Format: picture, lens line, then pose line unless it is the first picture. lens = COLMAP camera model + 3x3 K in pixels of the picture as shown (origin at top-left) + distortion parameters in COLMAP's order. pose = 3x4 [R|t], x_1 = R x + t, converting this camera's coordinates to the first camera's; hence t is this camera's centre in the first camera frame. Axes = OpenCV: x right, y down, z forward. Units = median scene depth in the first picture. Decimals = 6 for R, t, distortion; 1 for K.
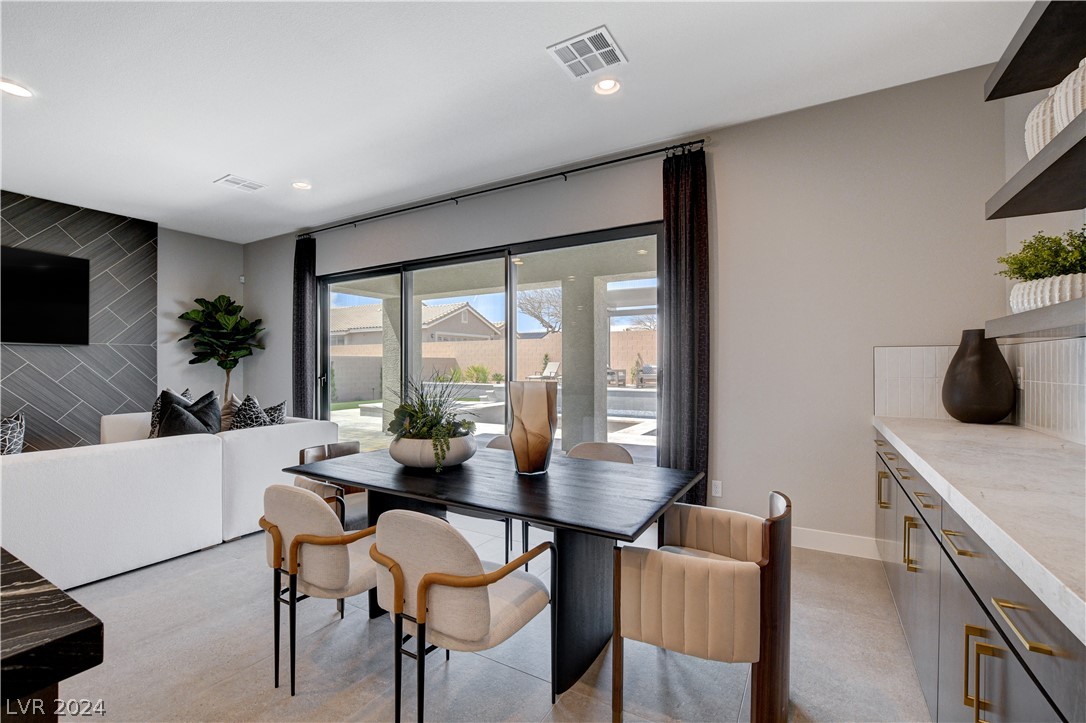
lens RADIAL K [[485.4, 0, 543.0], [0, 485.4, 361.5], [0, 0, 1]] dist [-0.018798, -0.000066]
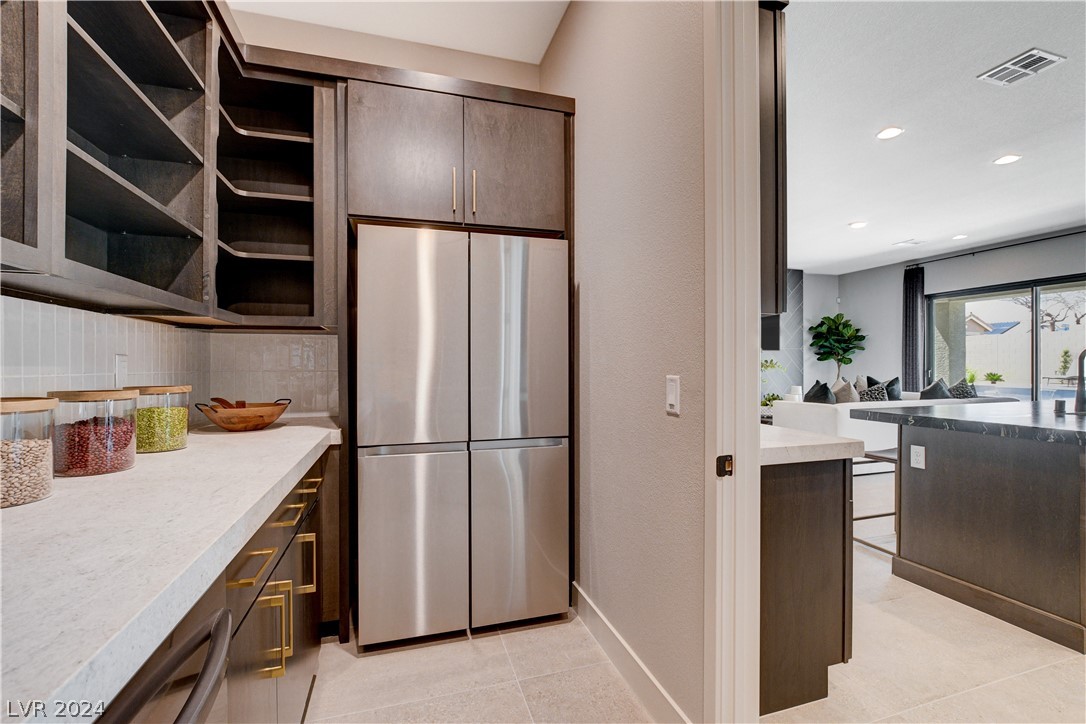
lens RADIAL K [[494.5, 0, 543.0], [0, 494.5, 362.0], [0, 0, 1]] dist [-0.023289, 0.000357]
pose [[0.742158, -0.003018, -0.670218, -0.349875], [0.004613, 0.999989, 0.000604, 0.003987], [0.670209, -0.003540, 0.742164, -0.724682]]
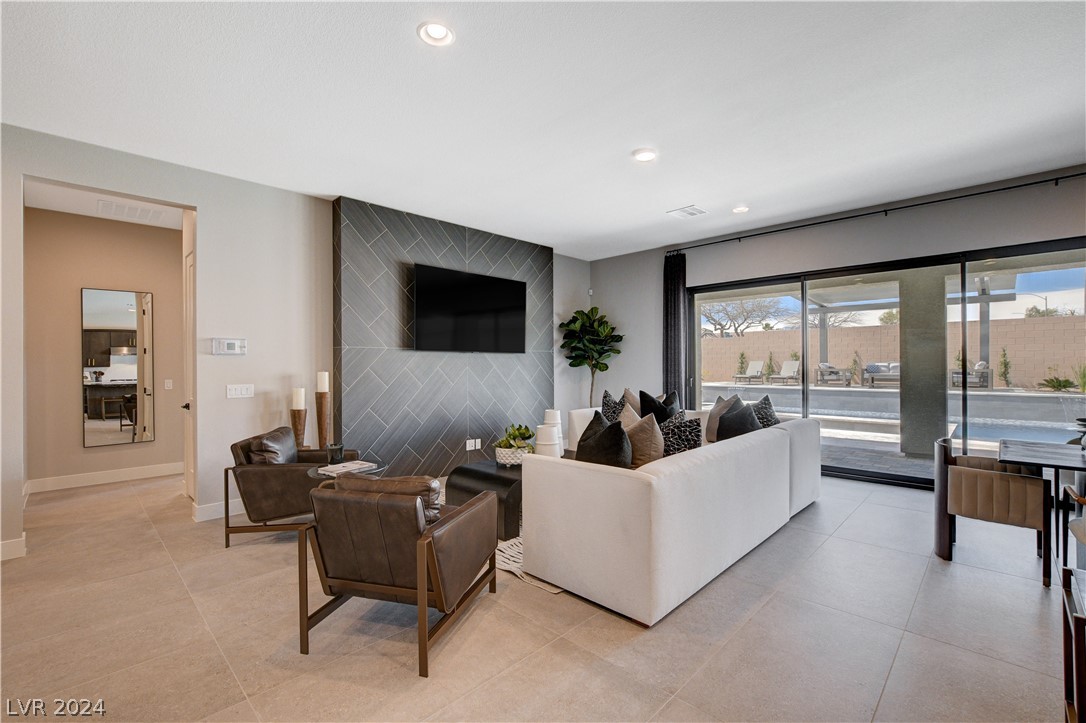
lens RADIAL K [[475.1, 0, 540.7], [0, 475.1, 359.8], [0, 0, 1]] dist [0.000798, 0.000198]
pose [[0.971347, -0.005225, -0.237607, -0.536840], [0.005689, 0.999983, 0.001267, -0.013915], [0.237597, -0.002583, 0.971360, -0.144331]]
